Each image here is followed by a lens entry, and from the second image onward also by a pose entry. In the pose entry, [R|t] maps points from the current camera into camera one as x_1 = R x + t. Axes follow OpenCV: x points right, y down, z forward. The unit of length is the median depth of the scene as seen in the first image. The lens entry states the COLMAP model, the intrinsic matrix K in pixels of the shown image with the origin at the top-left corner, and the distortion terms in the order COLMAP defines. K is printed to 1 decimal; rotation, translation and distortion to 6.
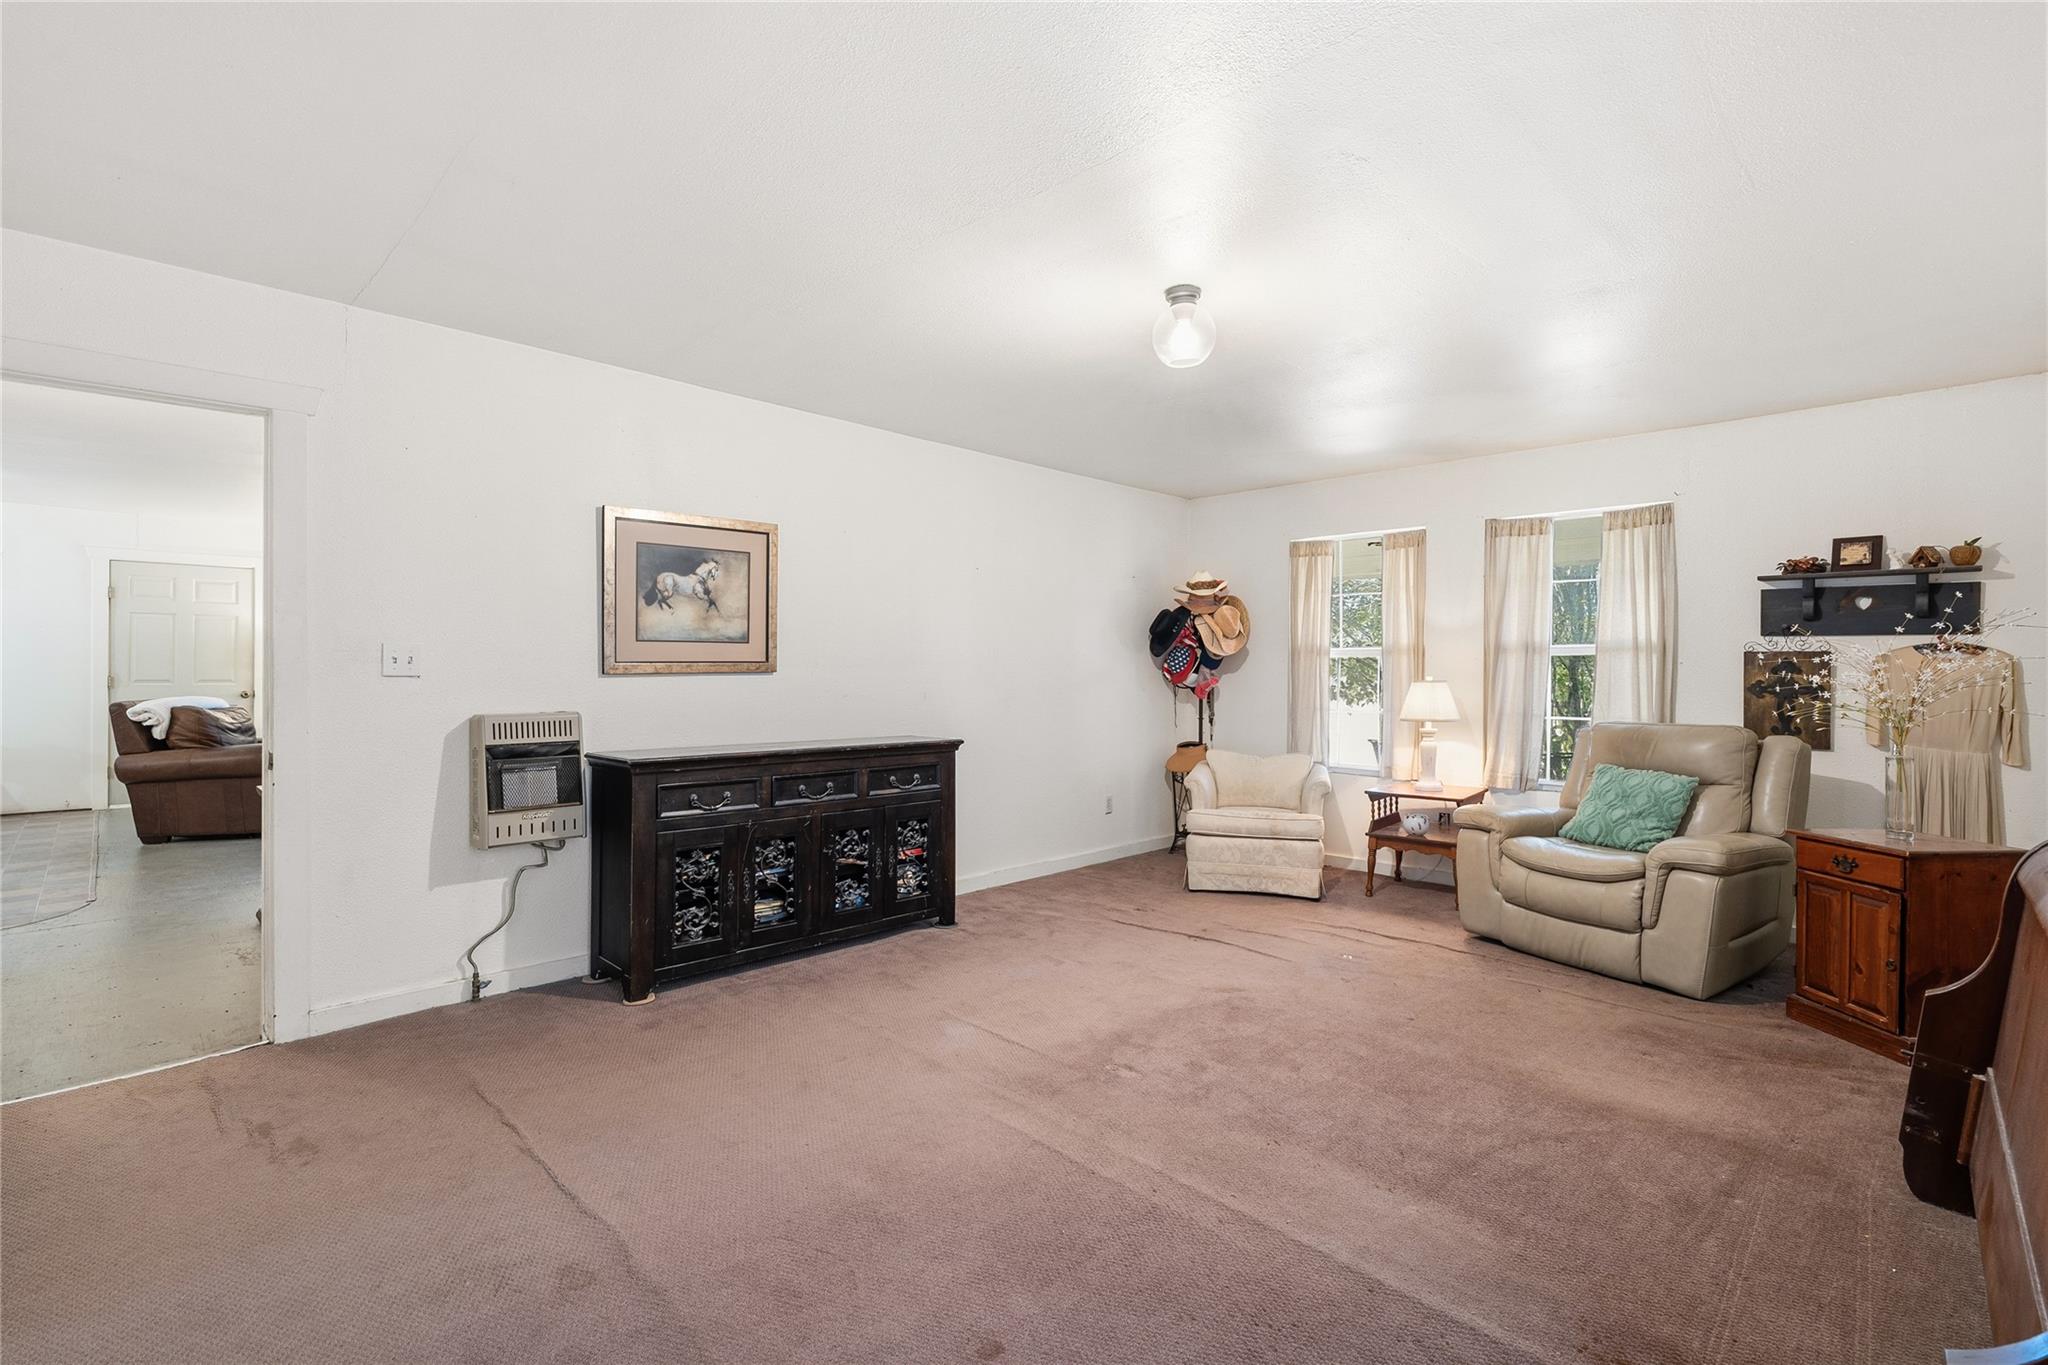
lens RADIAL K [[928.5, 0, 1023.8], [0, 928.5, 671.0], [0, 0, 1]] dist [-0.008411, 0.001303]
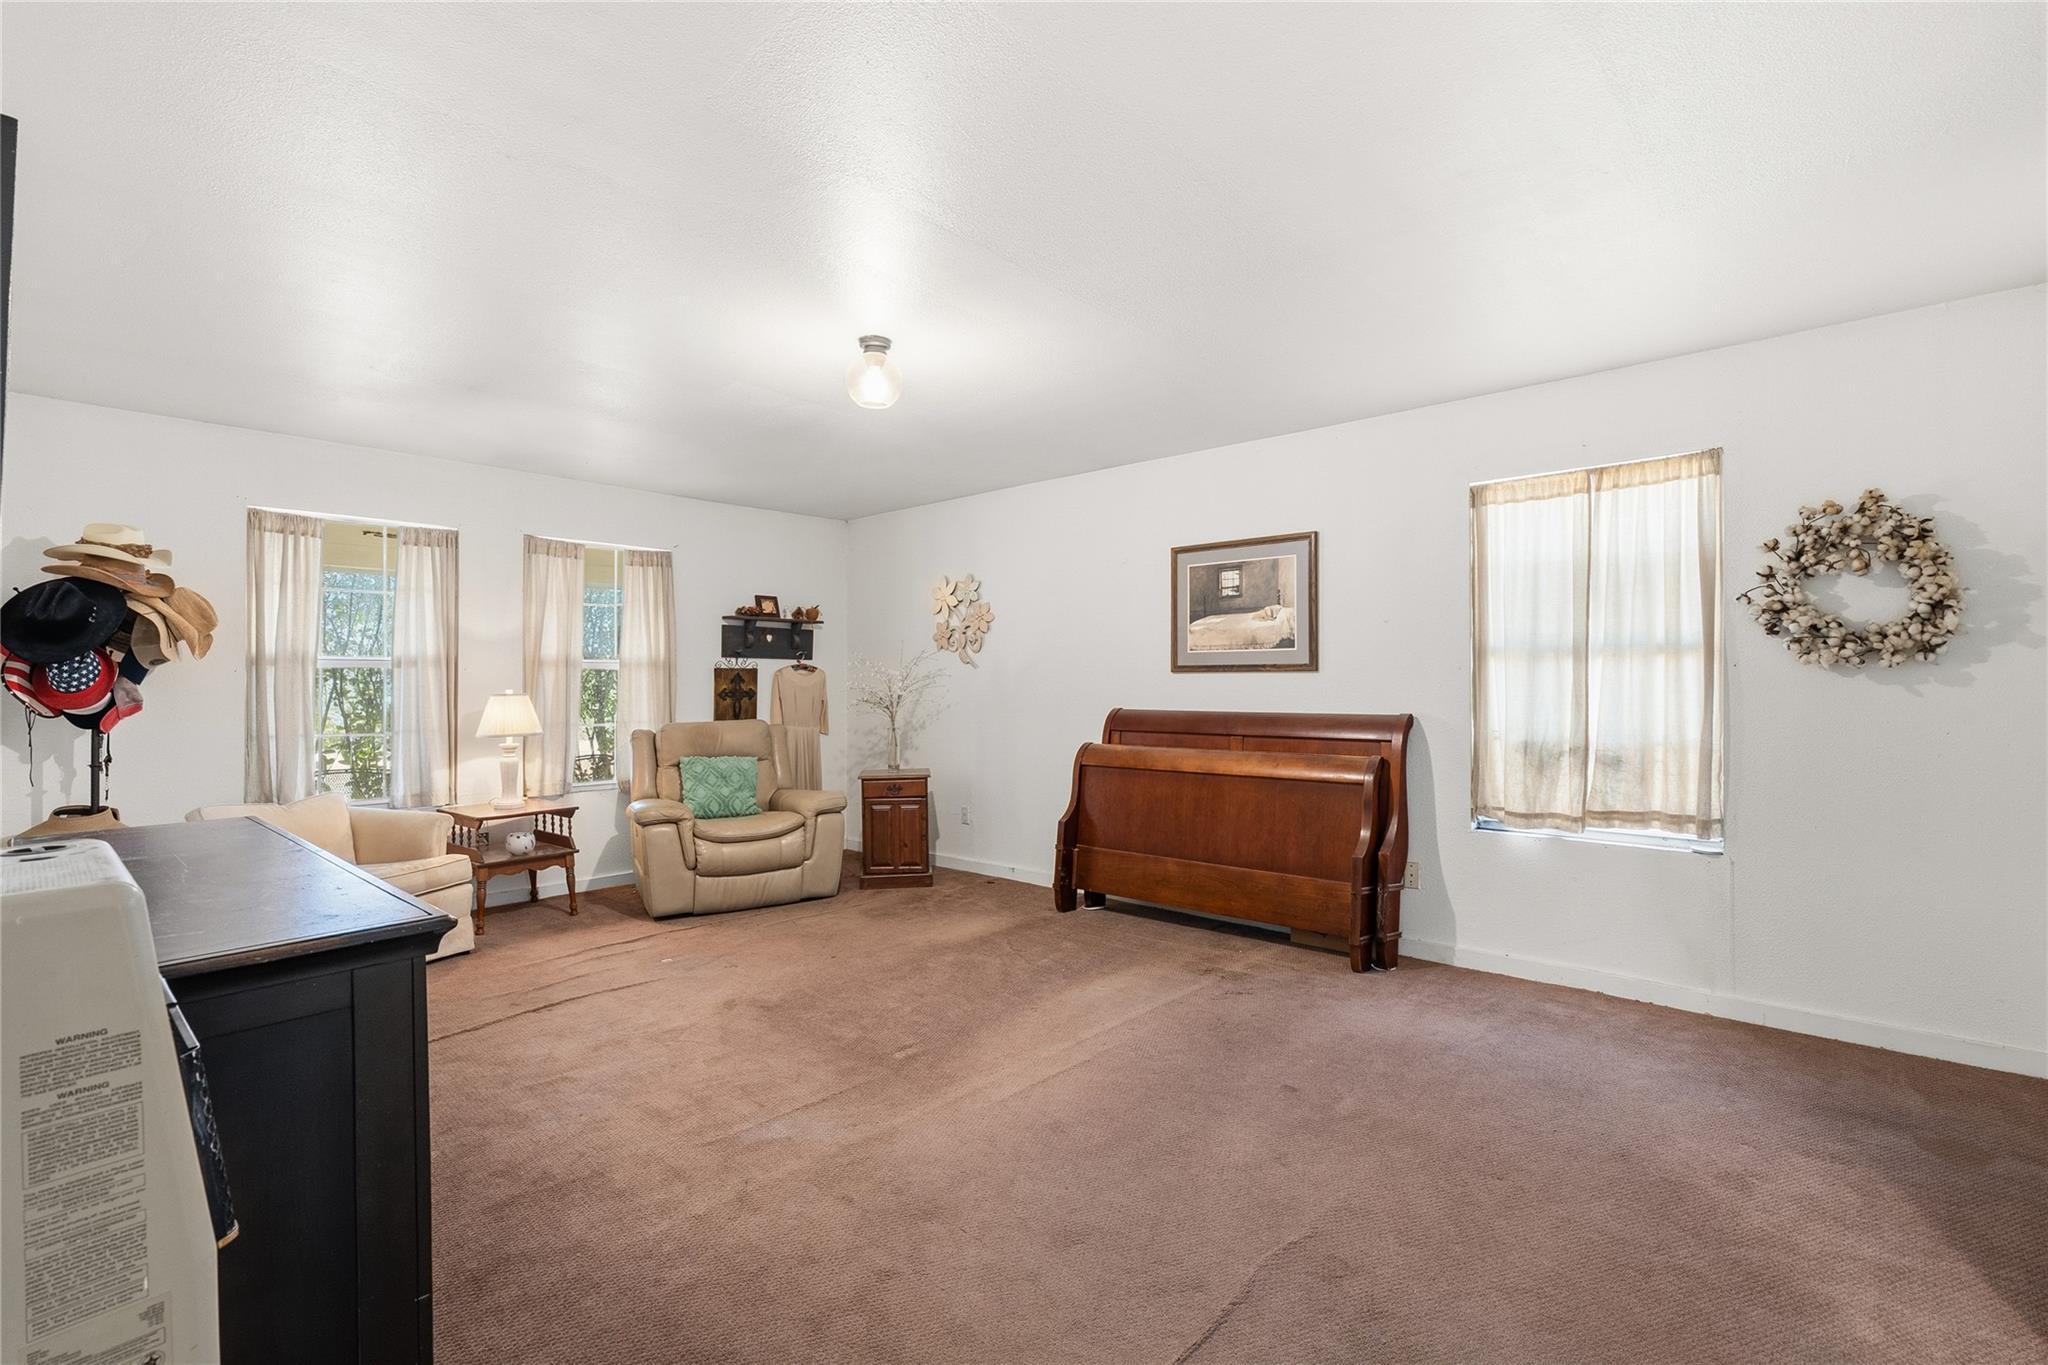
lens RADIAL K [[928.5, 0, 1025.5], [0, 928.5, 679.9], [0, 0, 1]] dist [-0.008411, 0.001303]
pose [[-0.055794, 0.001856, 0.998441, -0.666051], [0.011950, 0.999928, -0.001191, 0.004045], [-0.998371, 0.011865, -0.055812, 0.629852]]
